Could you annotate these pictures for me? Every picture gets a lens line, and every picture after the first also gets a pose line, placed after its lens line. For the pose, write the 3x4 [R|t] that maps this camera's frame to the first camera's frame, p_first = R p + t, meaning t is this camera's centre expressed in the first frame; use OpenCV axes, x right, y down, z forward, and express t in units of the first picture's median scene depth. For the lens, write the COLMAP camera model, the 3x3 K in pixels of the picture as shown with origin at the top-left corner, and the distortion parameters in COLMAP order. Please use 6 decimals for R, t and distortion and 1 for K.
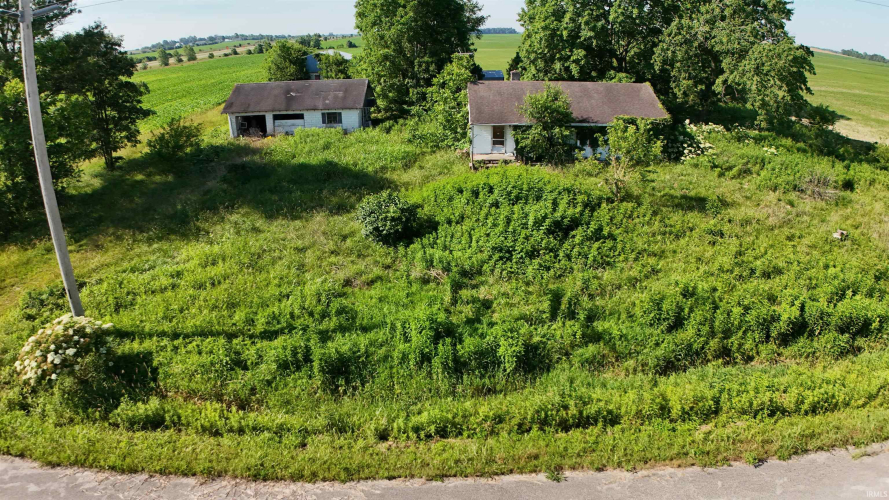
lens RADIAL K [[545.3, 0, 444.5], [0, 545.3, 250.0], [0, 0, 1]] dist [-0.175321, 0.014082]
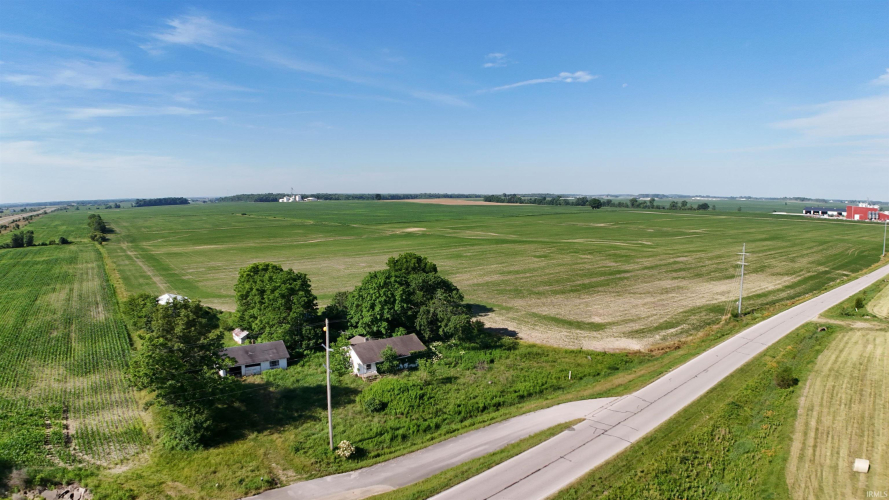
lens RADIAL K [[545.3, 0, 444.5], [0, 545.3, 250.0], [0, 0, 1]] dist [-0.175321, 0.014082]
pose [[0.829249, -0.056224, 0.556045, -1.119473], [0.210897, 0.952850, -0.218171, -0.112921], [-0.517561, 0.298187, 0.802007, -1.589196]]
